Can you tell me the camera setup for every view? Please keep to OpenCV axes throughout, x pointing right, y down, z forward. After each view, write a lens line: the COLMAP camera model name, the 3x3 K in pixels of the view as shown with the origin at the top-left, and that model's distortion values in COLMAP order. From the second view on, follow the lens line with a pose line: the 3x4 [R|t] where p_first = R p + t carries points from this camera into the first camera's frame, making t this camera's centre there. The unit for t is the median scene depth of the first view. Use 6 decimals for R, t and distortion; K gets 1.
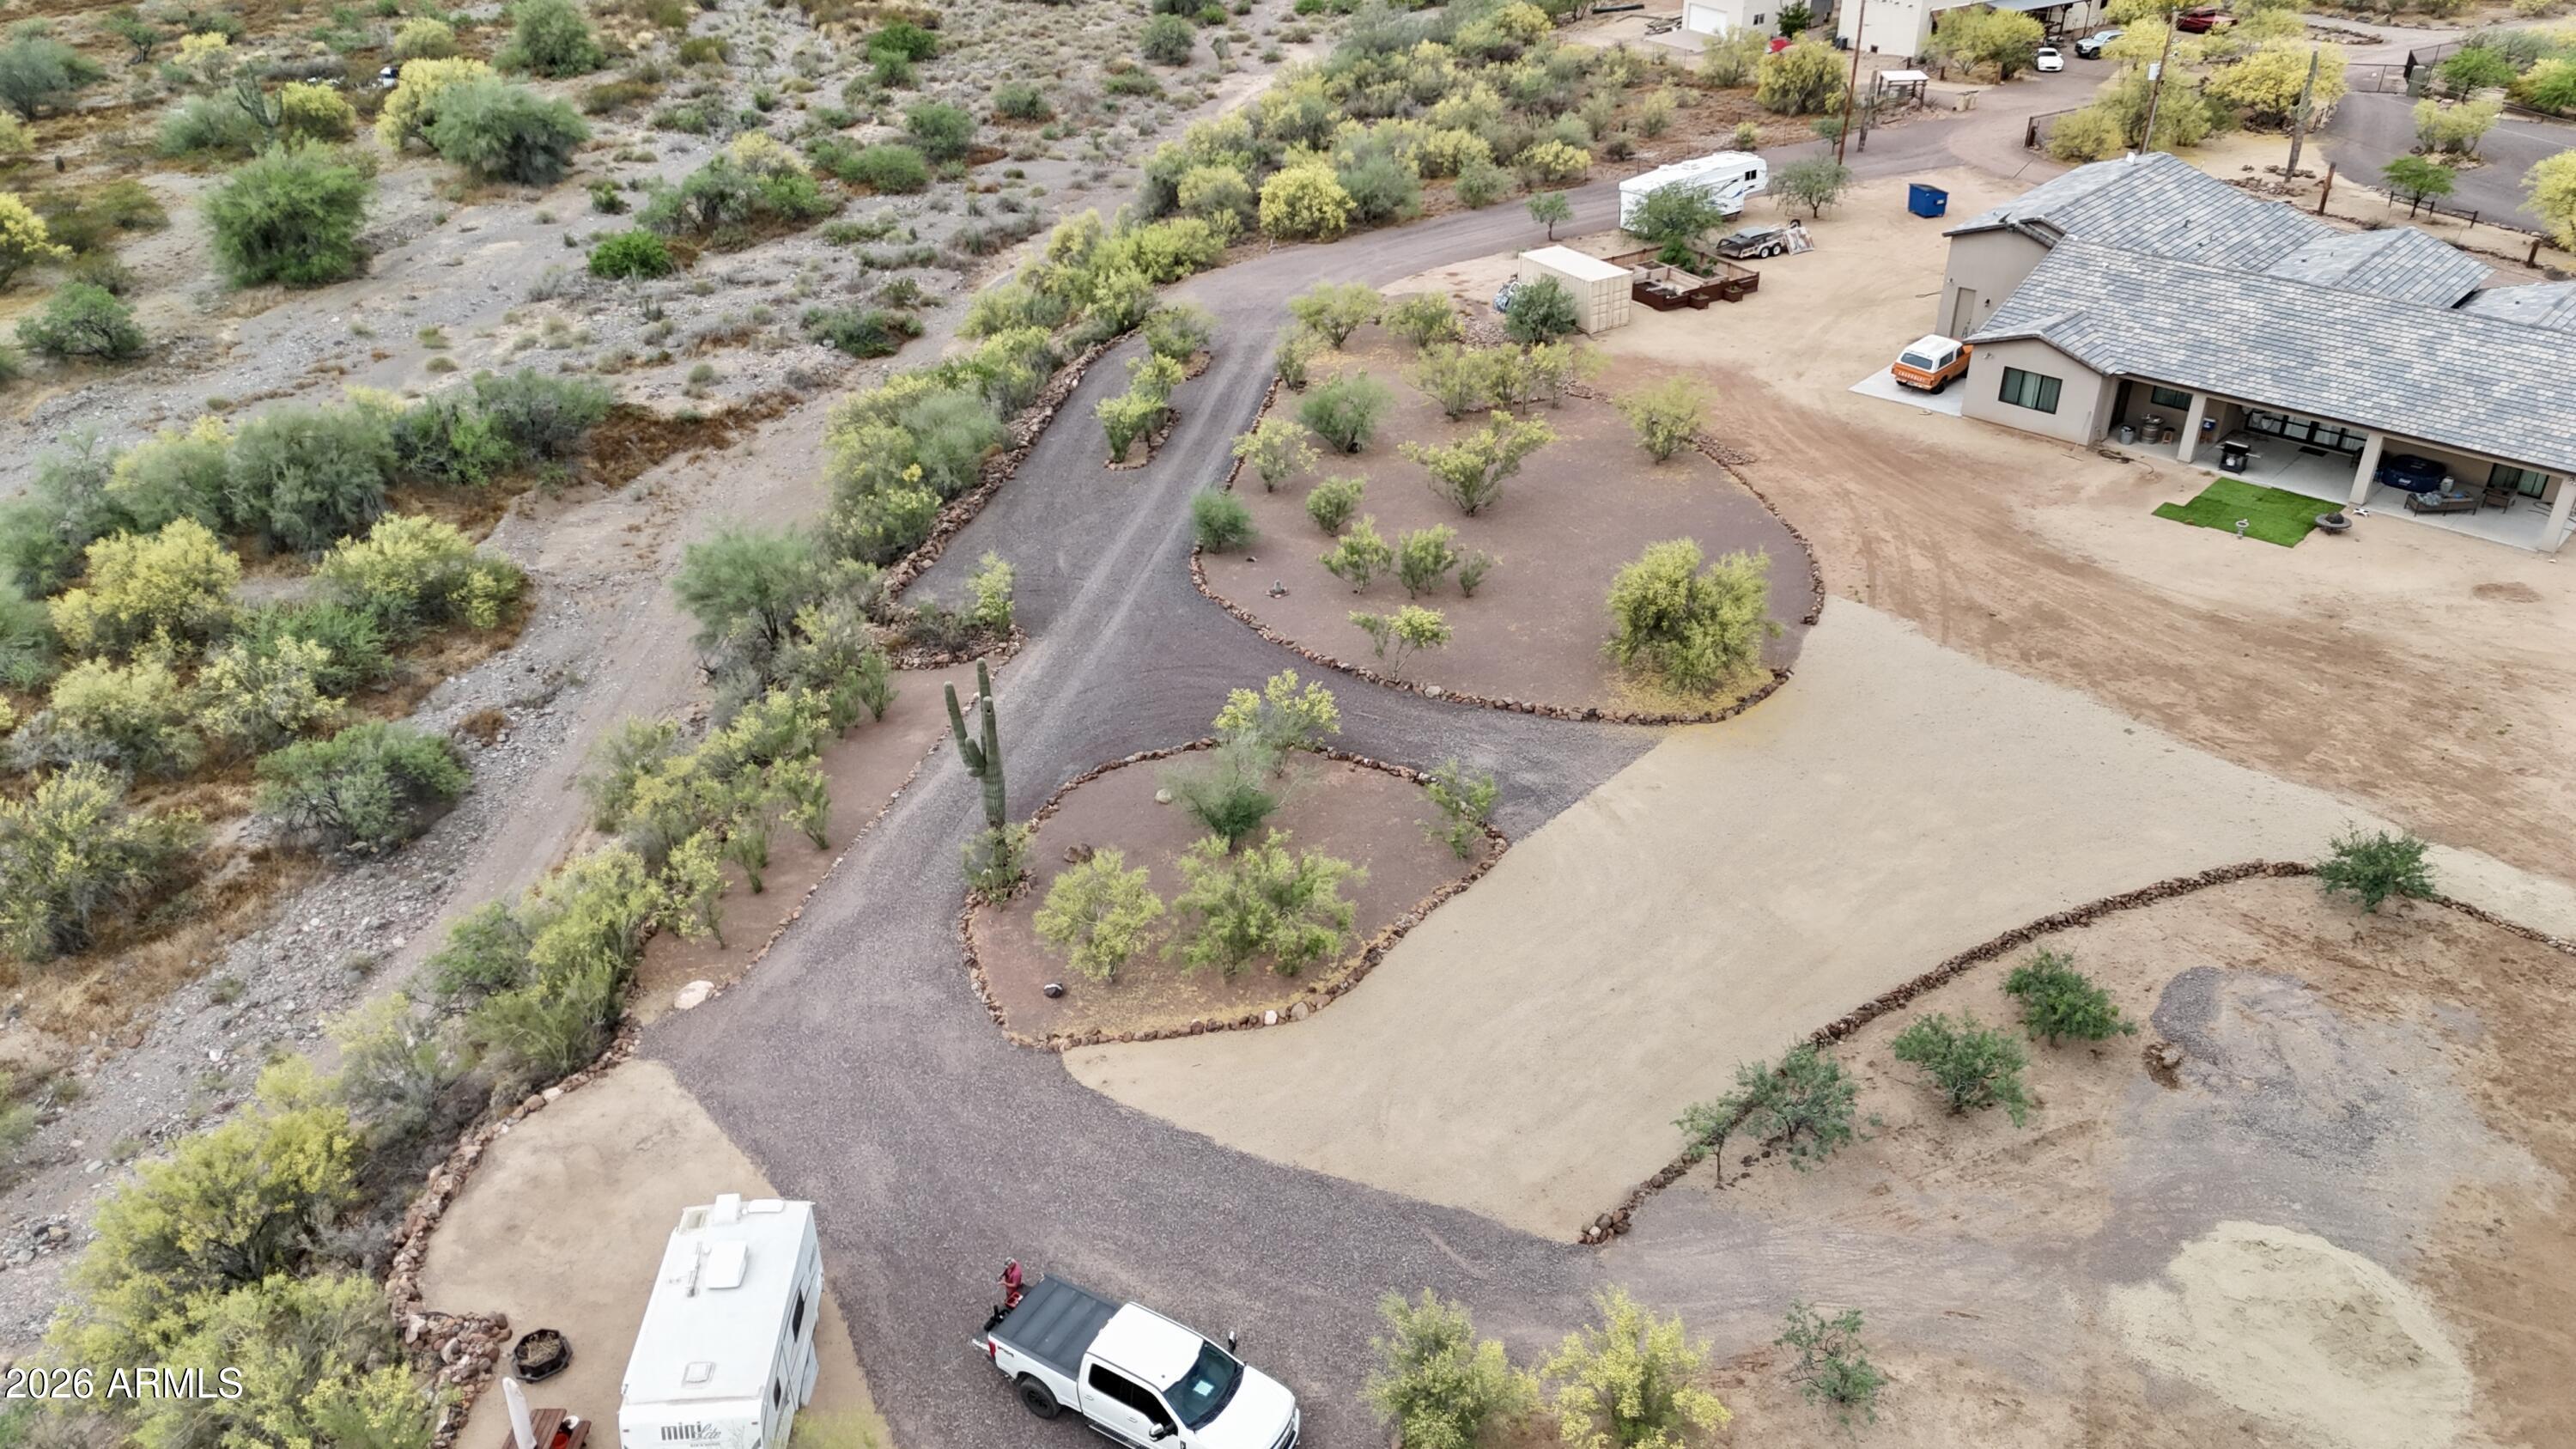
lens RADIAL K [[1895.1, 0, 1284.9], [0, 1895.1, 718.2], [0, 0, 1]] dist [0.074829, -0.066822]
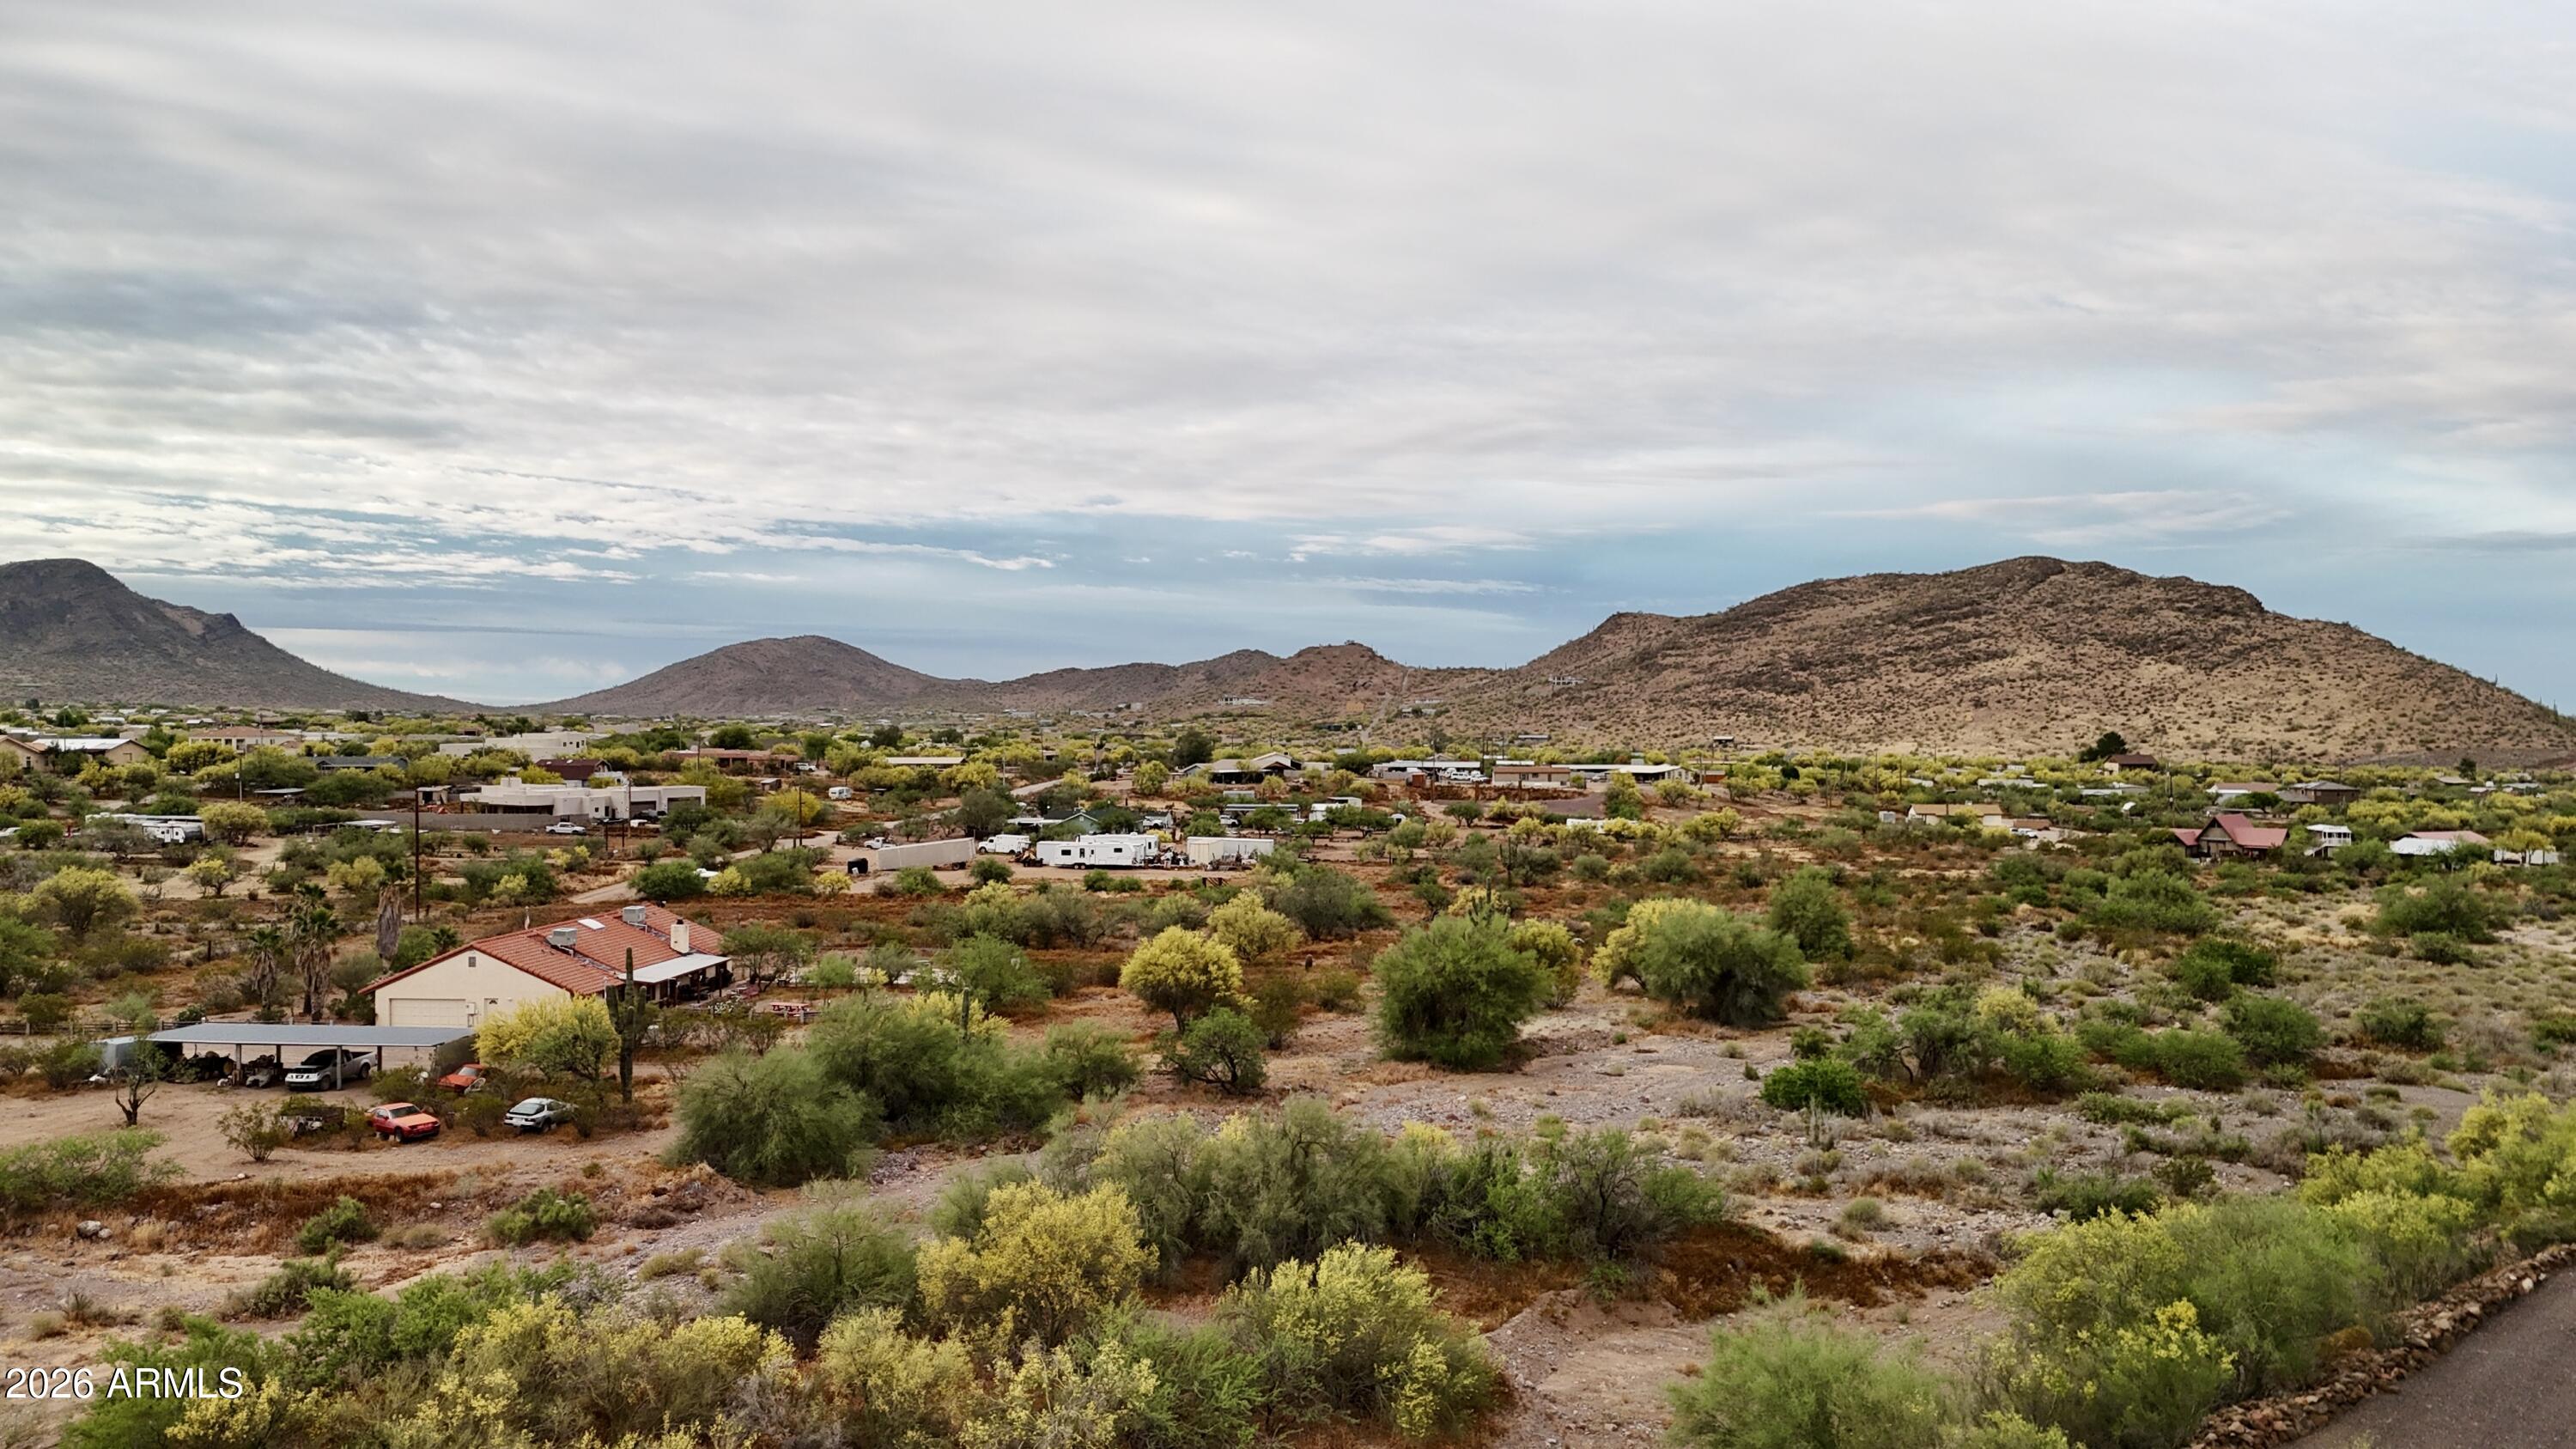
lens RADIAL K [[1895.1, 0, 1284.9], [0, 1895.1, 718.2], [0, 0, 1]] dist [0.074829, -0.066822]
pose [[0.800548, 0.011728, -0.599154, -0.056758], [-0.312855, 0.860924, -0.401162, 0.011466], [0.511122, 0.508598, 0.692880, 0.313935]]
